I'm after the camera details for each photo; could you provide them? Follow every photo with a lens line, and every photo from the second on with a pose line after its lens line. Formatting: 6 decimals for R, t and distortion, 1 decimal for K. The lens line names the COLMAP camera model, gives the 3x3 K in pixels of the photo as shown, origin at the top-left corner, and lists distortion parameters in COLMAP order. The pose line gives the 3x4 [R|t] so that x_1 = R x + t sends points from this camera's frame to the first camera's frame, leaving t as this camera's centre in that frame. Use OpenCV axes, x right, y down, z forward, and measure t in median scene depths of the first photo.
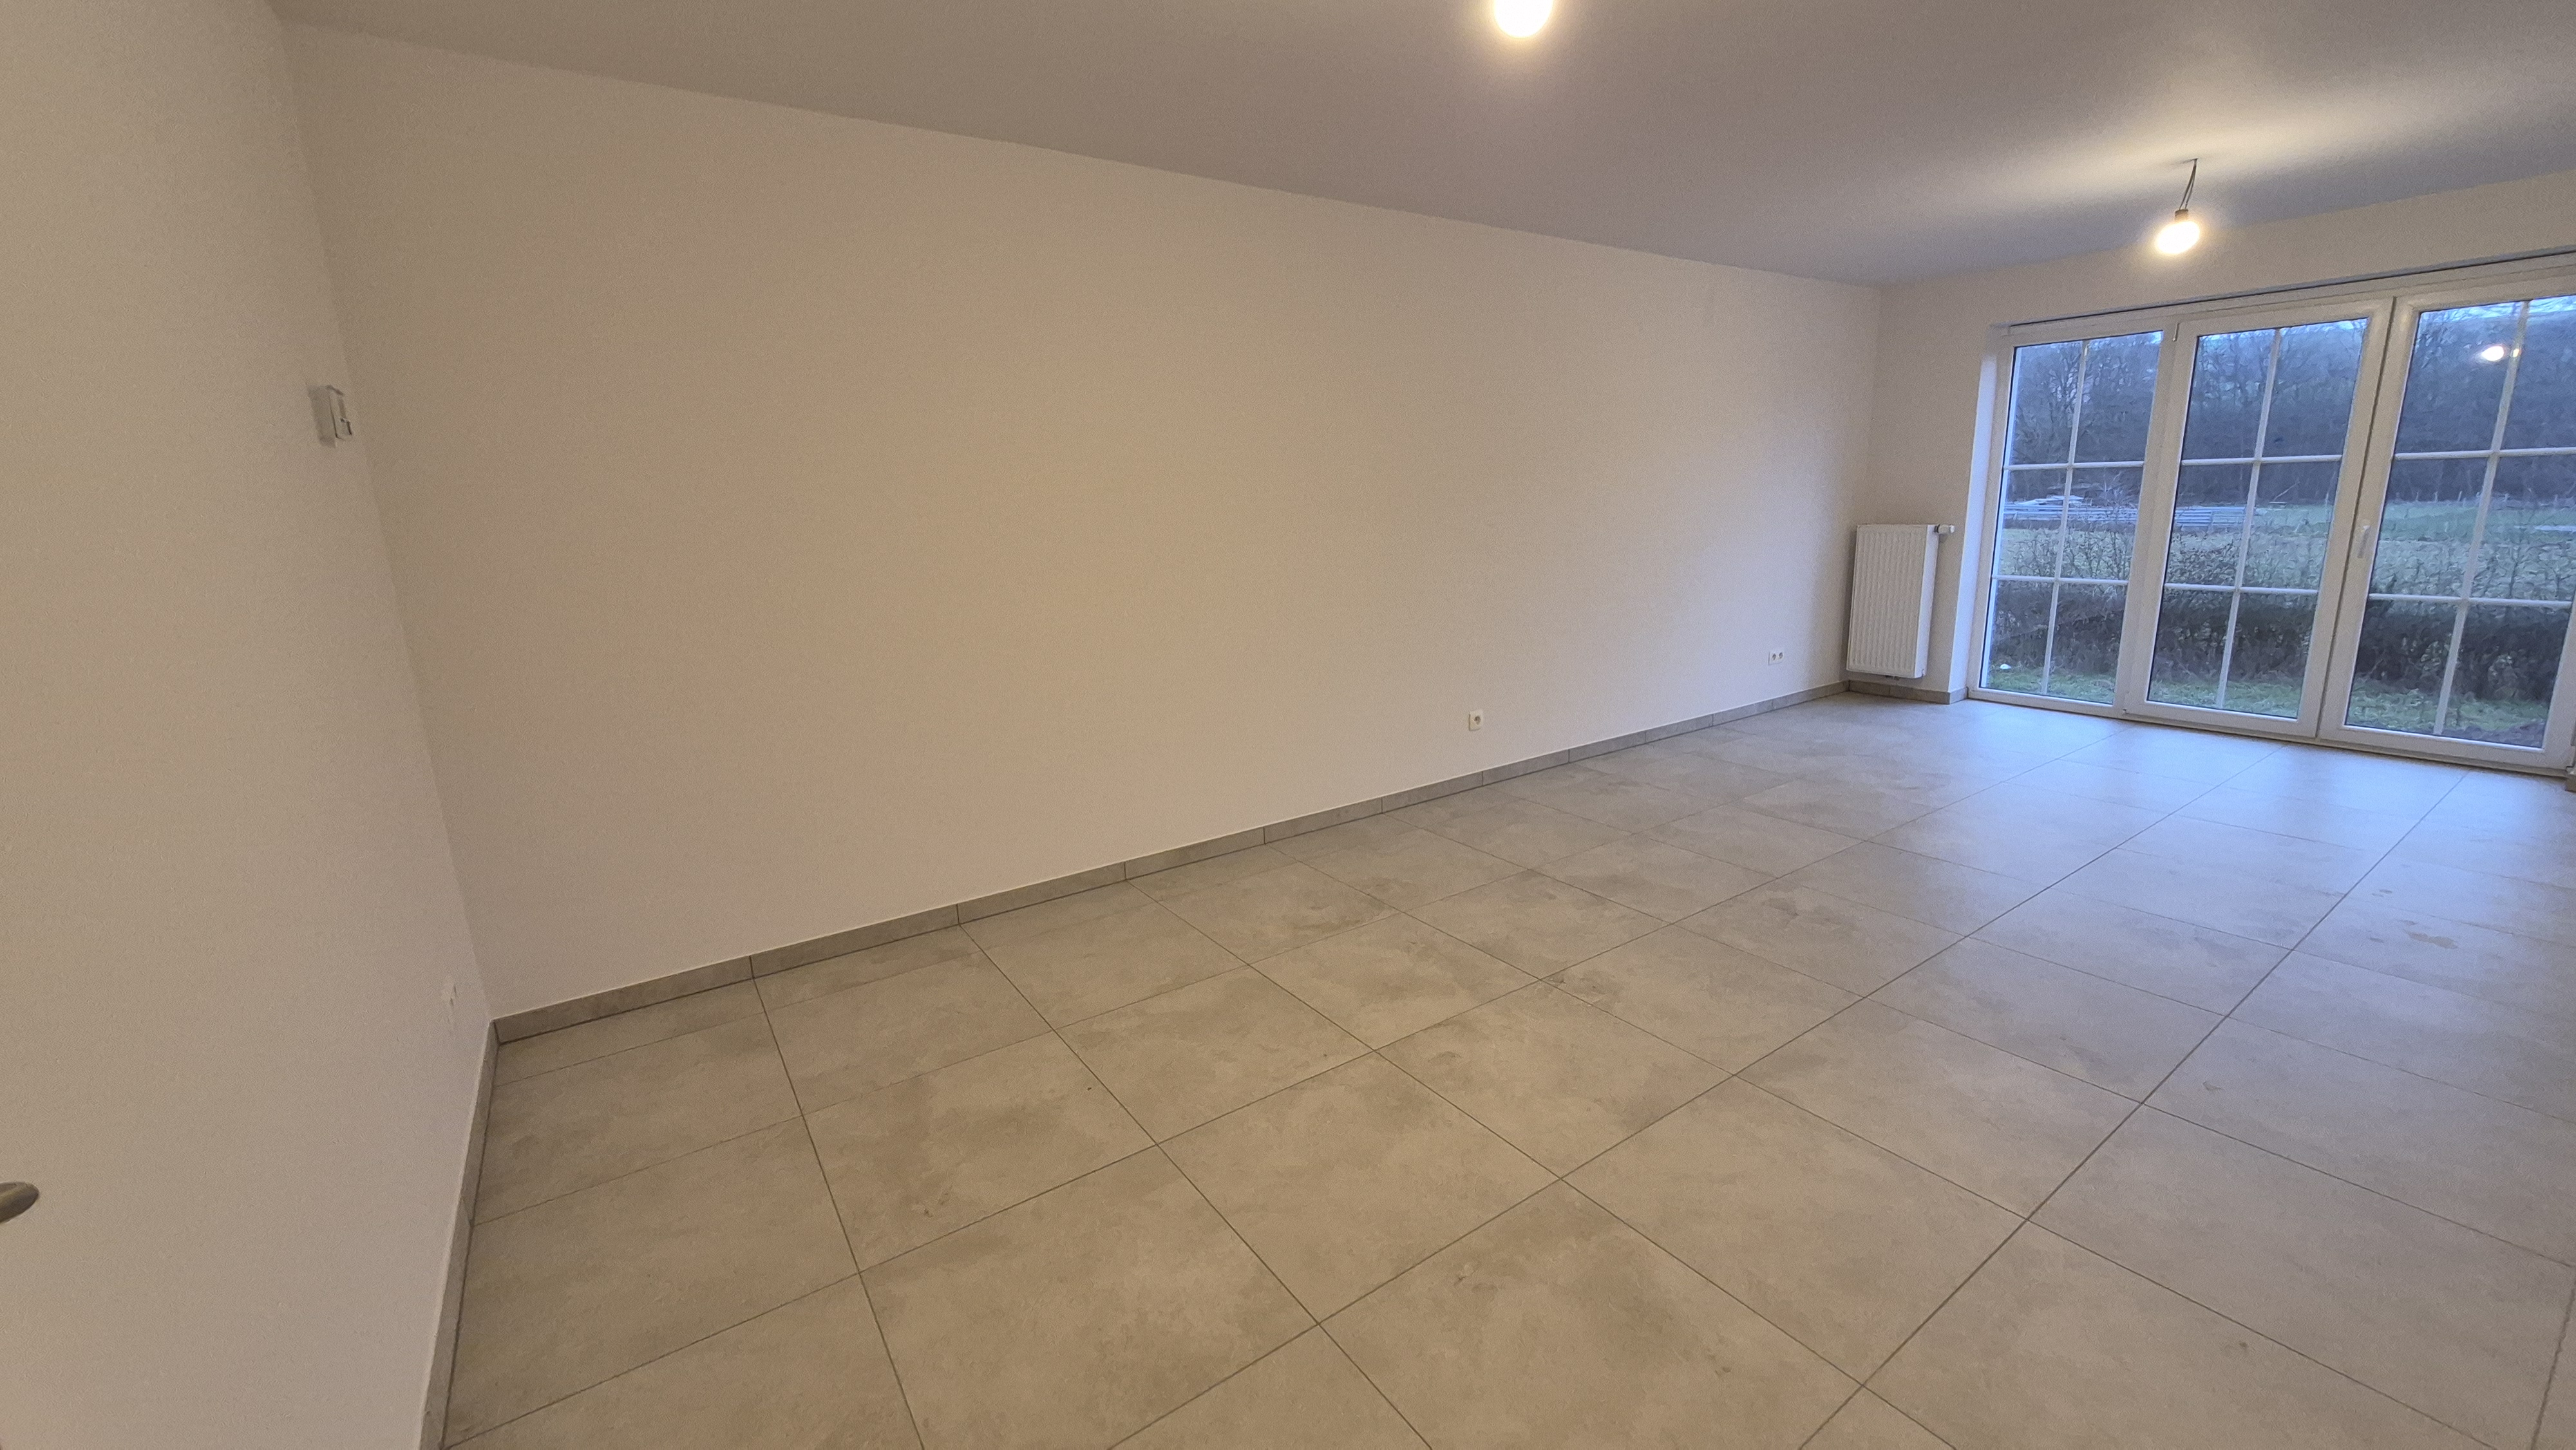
lens RADIAL K [[1011.3, 0, 1313.0], [0, 1011.3, 697.2], [0, 0, 1]] dist [0.002269, -0.000426]
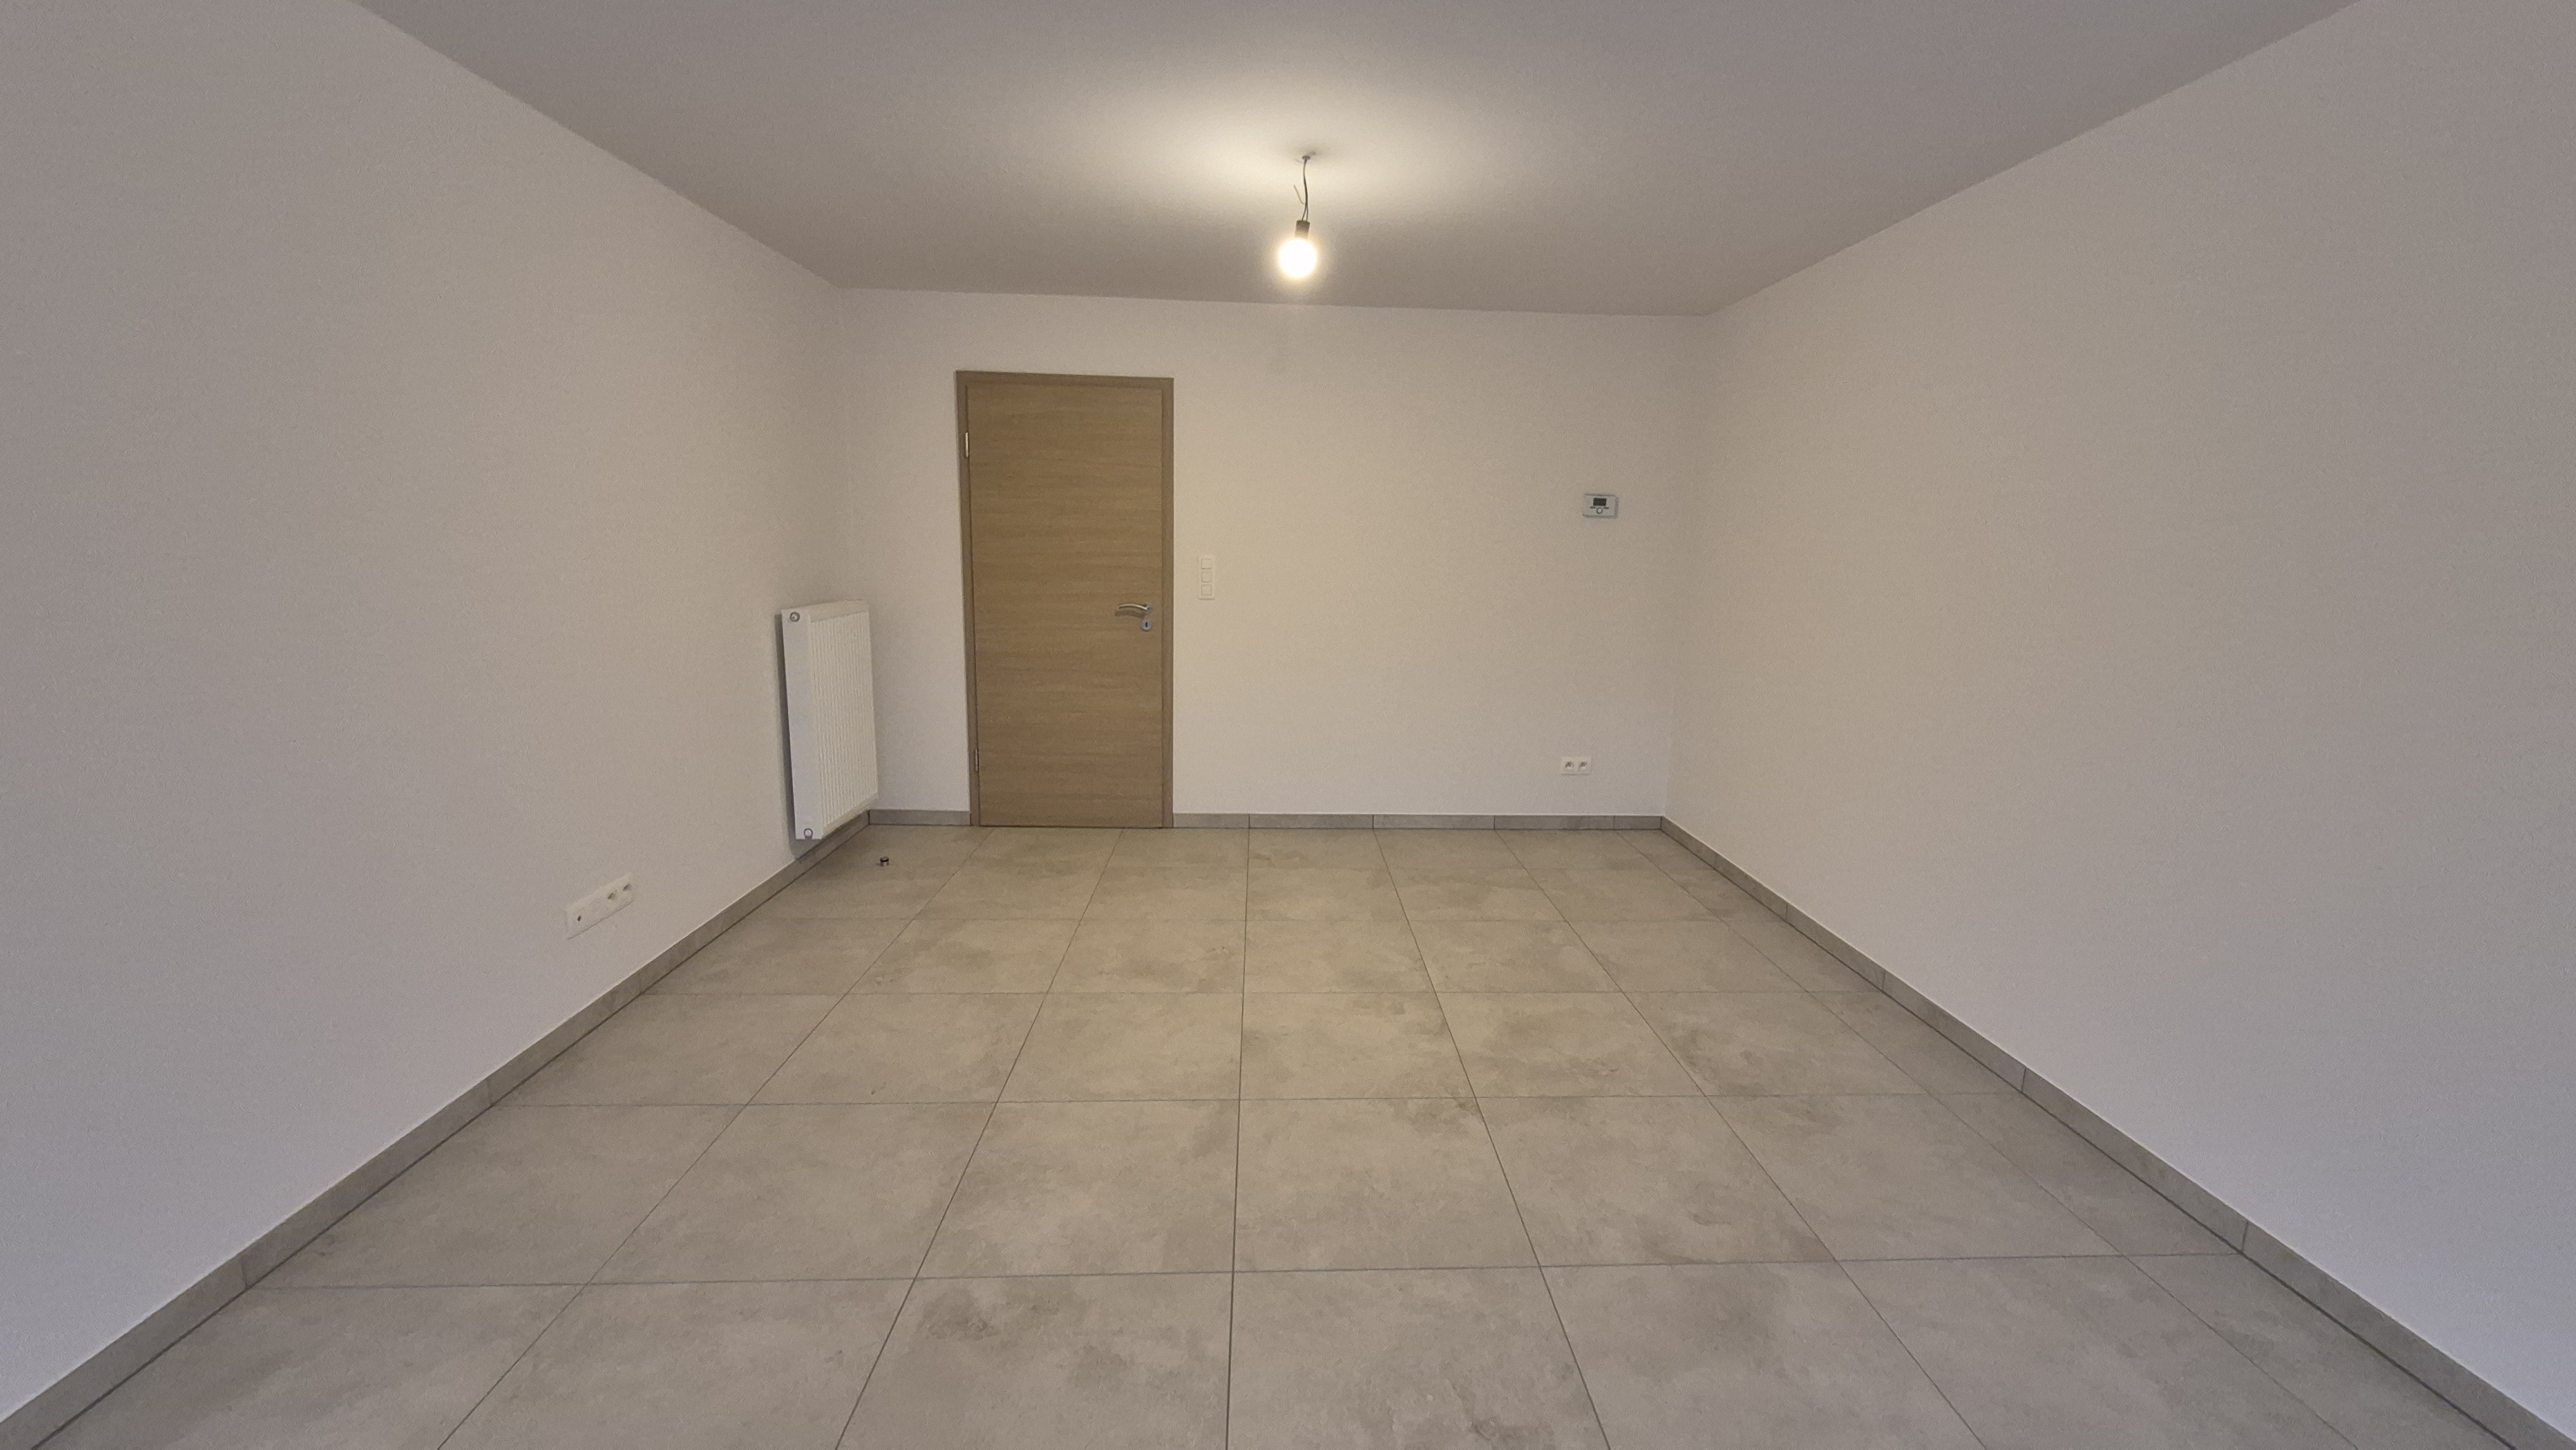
lens RADIAL K [[1011.3, 0, 1313.0], [0, 1011.3, 697.2], [0, 0, 1]] dist [0.002269, -0.000426]
pose [[-0.533986, 0.150628, -0.831968, 0.941751], [-0.176461, 0.942478, 0.283895, -0.271384], [0.826874, 0.298406, -0.476691, 1.134825]]
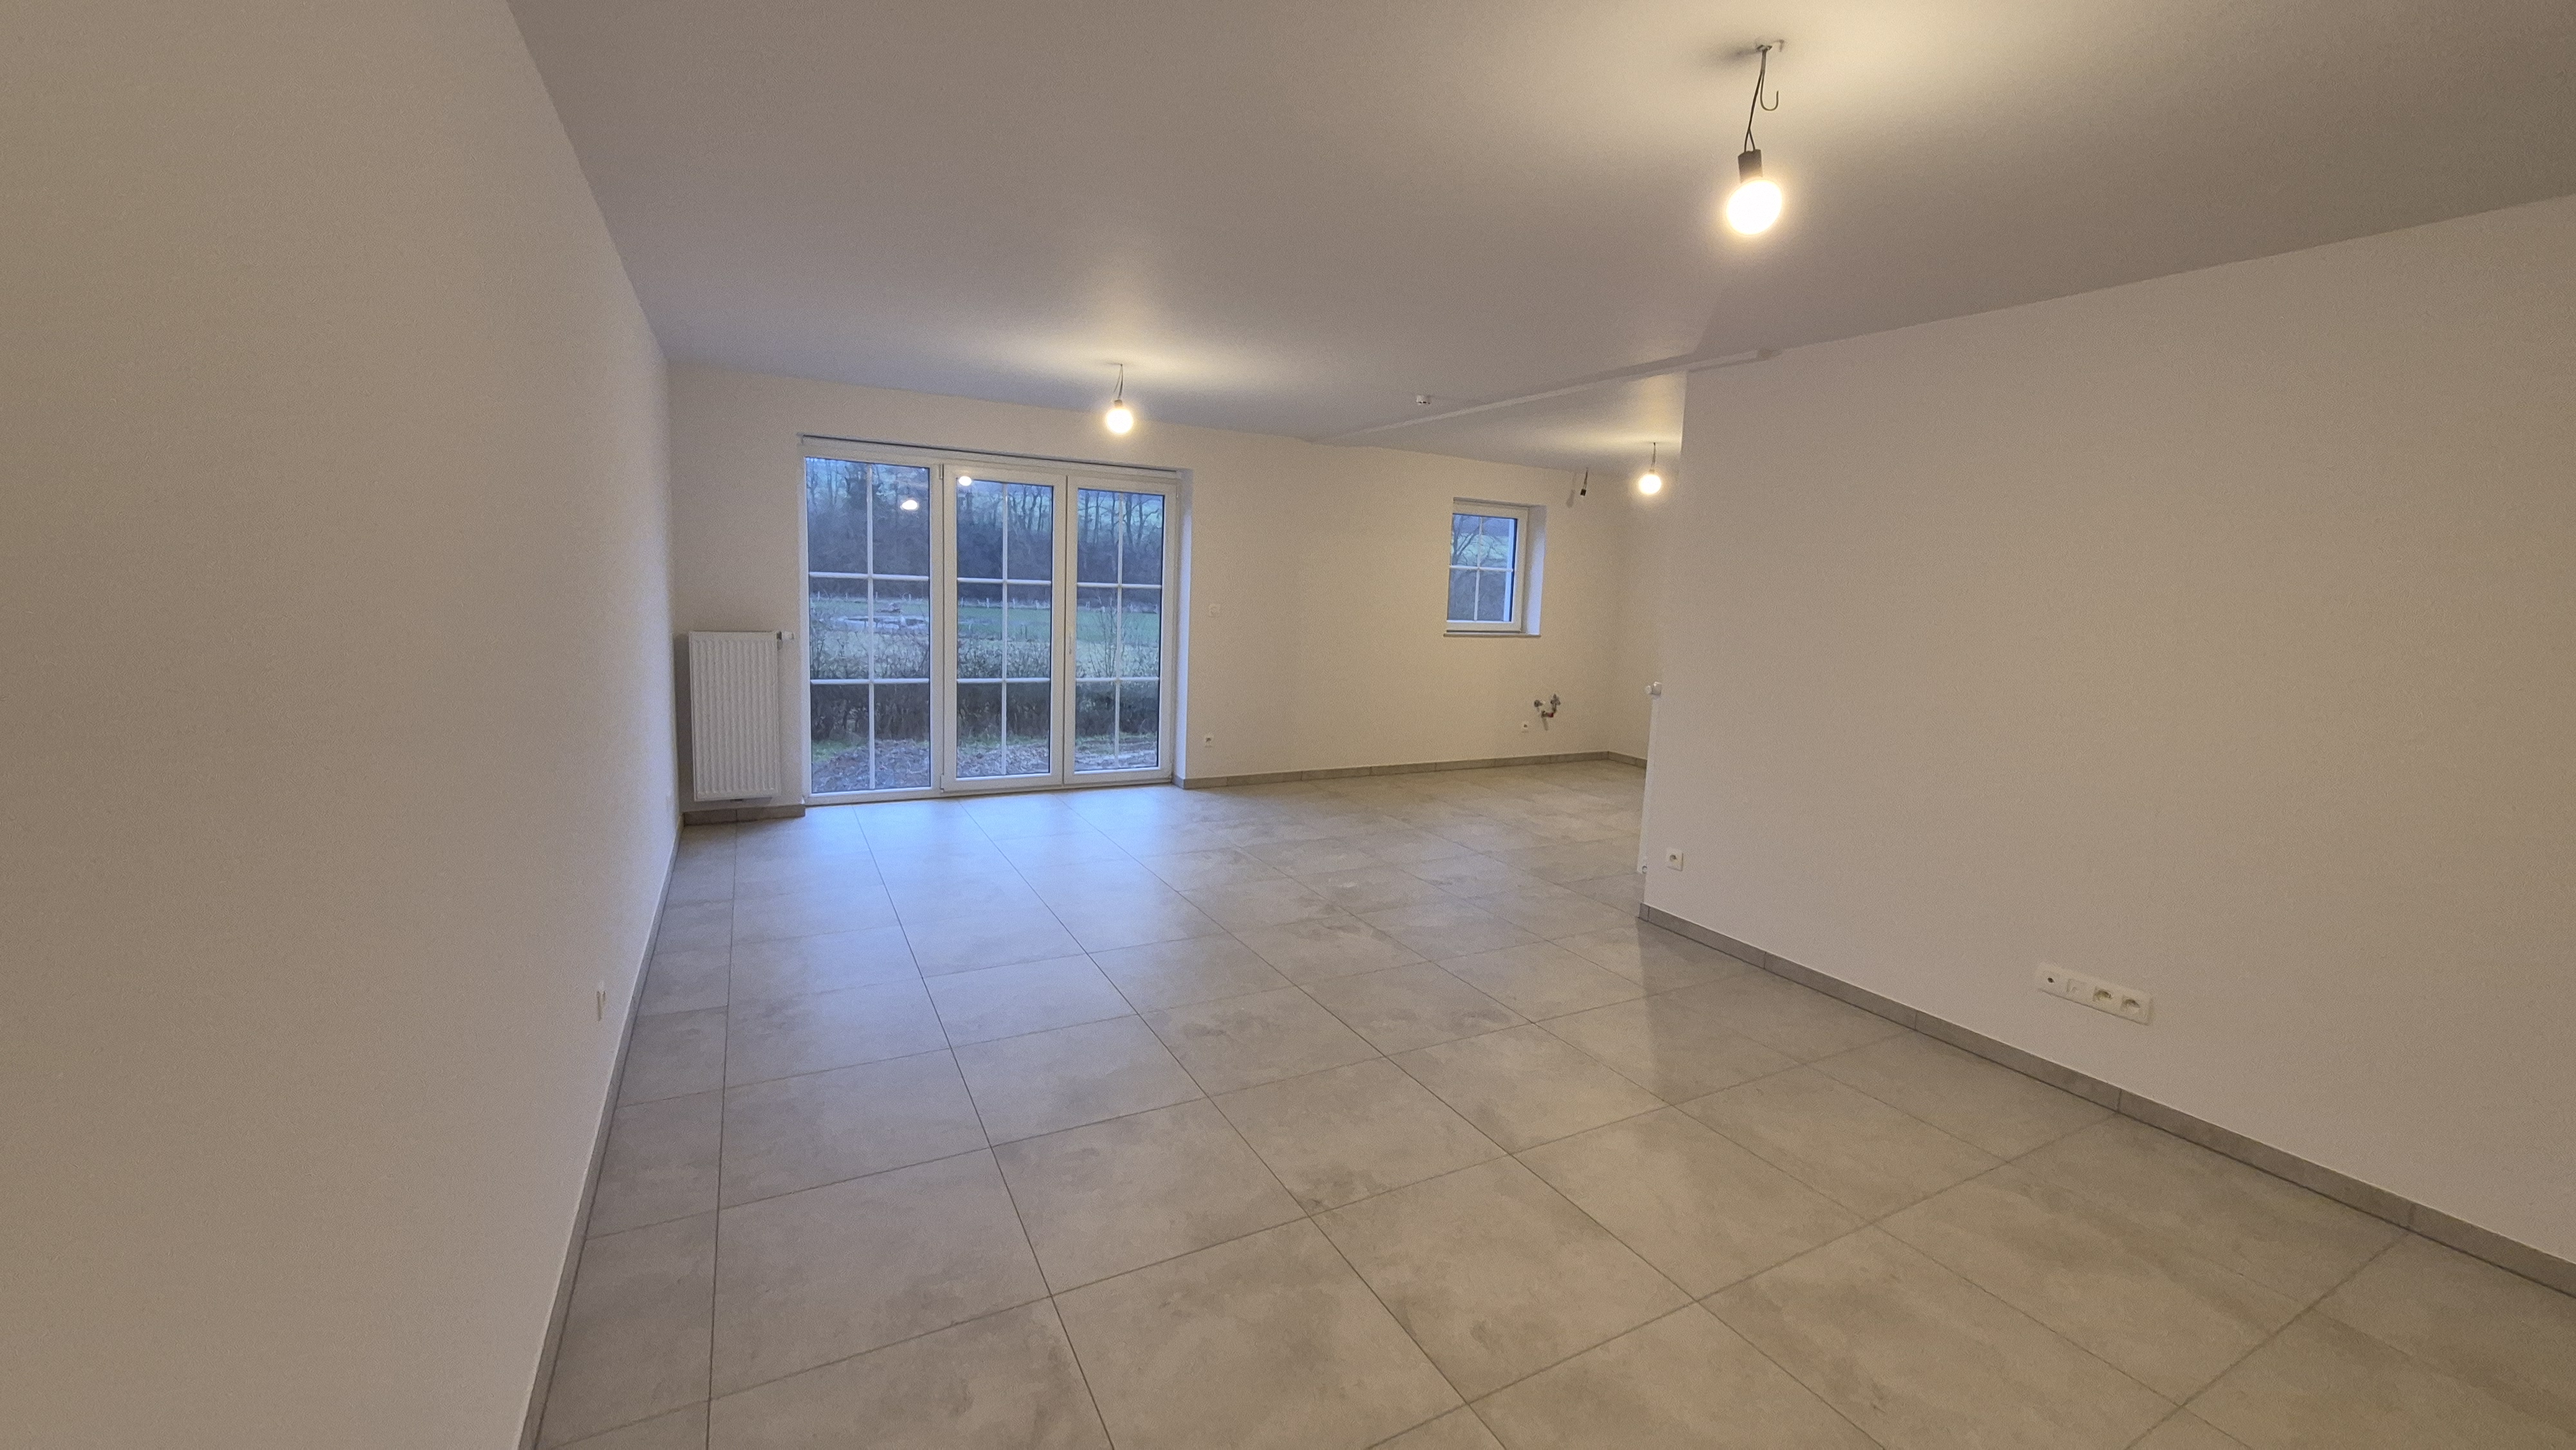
lens RADIAL K [[1011.3, 0, 1313.0], [0, 1011.3, 697.2], [0, 0, 1]] dist [0.002269, -0.000426]
pose [[0.109676, -0.082519, 0.990536, -0.524437], [0.158118, 0.985306, 0.064576, -0.179191], [-0.981310, 0.149539, 0.121112, 0.785783]]
